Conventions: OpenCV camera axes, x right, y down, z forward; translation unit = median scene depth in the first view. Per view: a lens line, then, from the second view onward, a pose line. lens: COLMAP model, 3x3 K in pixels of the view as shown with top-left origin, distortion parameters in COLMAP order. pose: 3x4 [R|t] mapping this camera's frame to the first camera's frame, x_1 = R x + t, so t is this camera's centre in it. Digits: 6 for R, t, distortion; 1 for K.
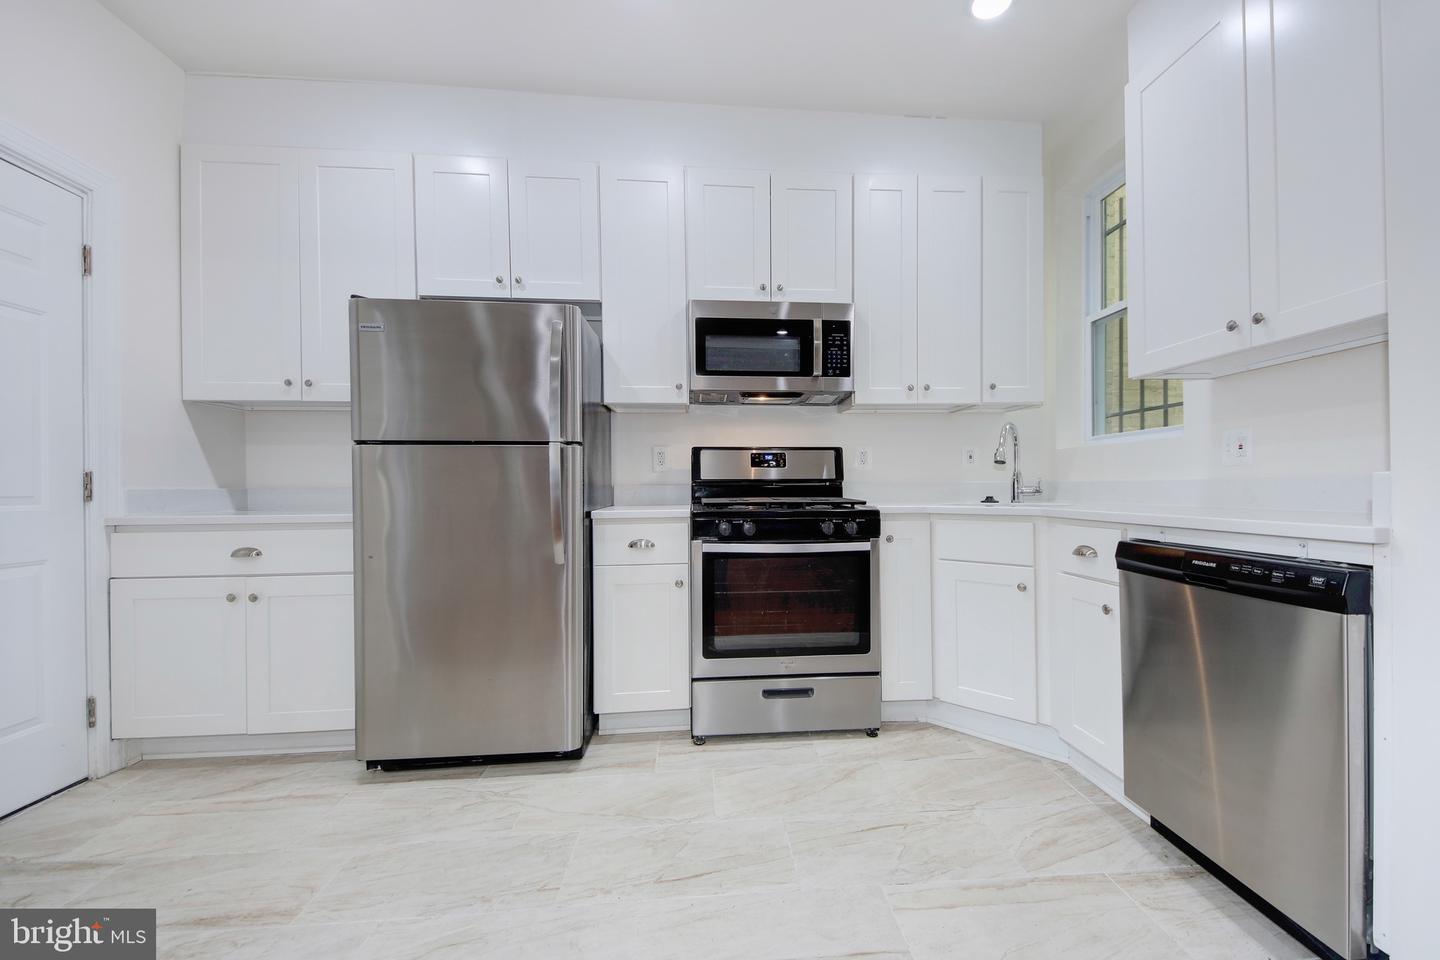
lens RADIAL K [[545.6, 0, 712.2], [0, 545.6, 481.0], [0, 0, 1]] dist [0.020193, 0.000102]
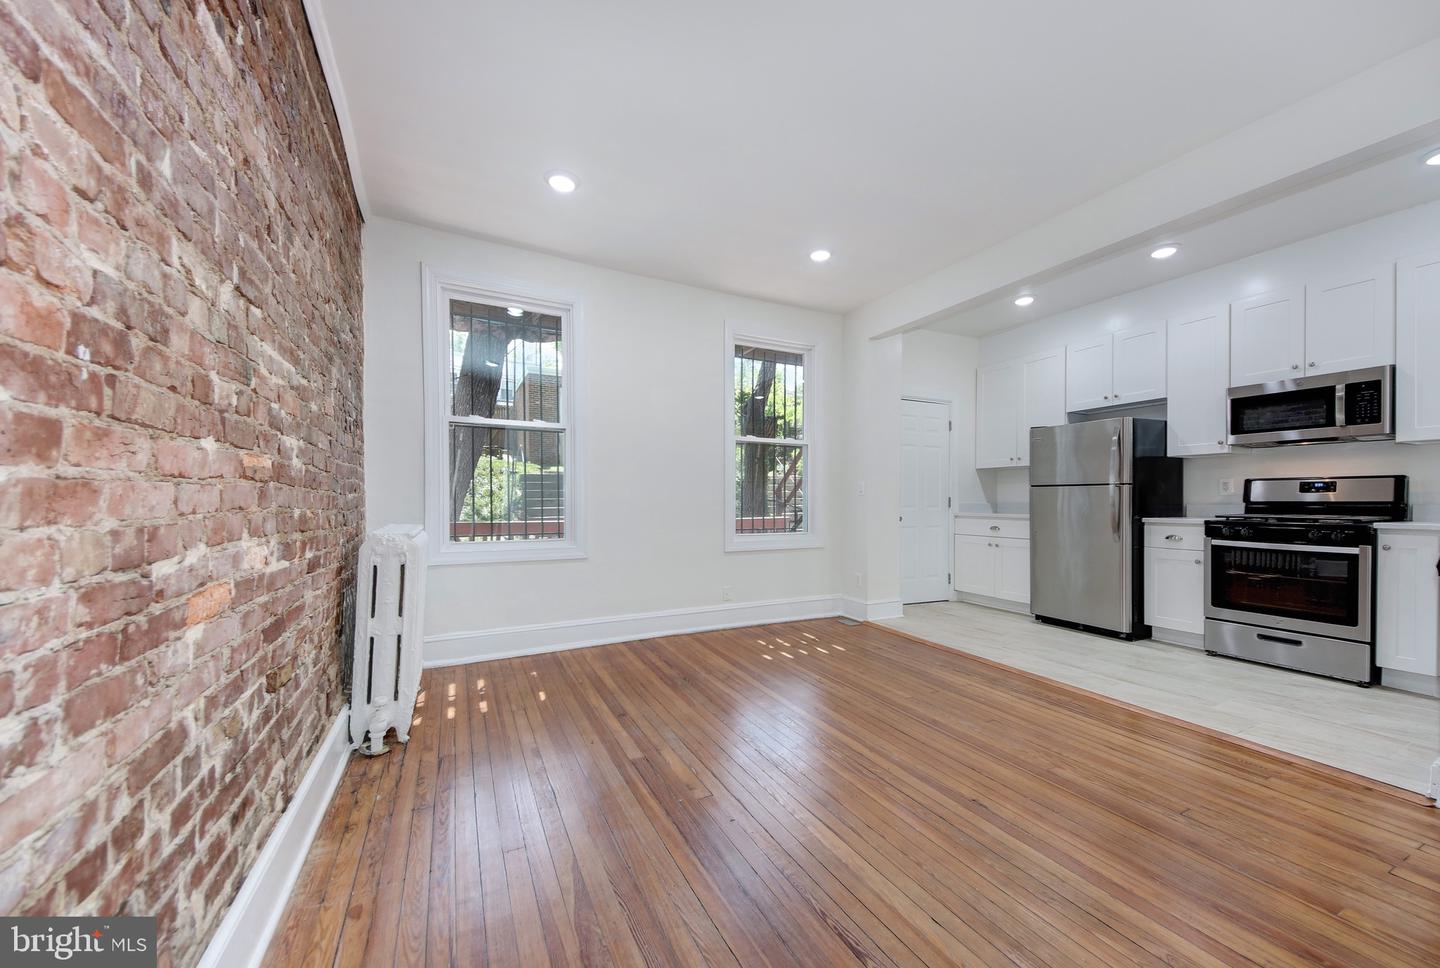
lens RADIAL K [[536.4, 0, 722.1], [0, 536.4, 493.6], [0, 0, 1]] dist [0.000048, -0.000162]
pose [[0.350390, -0.003838, -0.936596, 0.911116], [0.005836, 0.999981, -0.001914, -0.031072], [0.936586, -0.004796, 0.350406, -0.919227]]
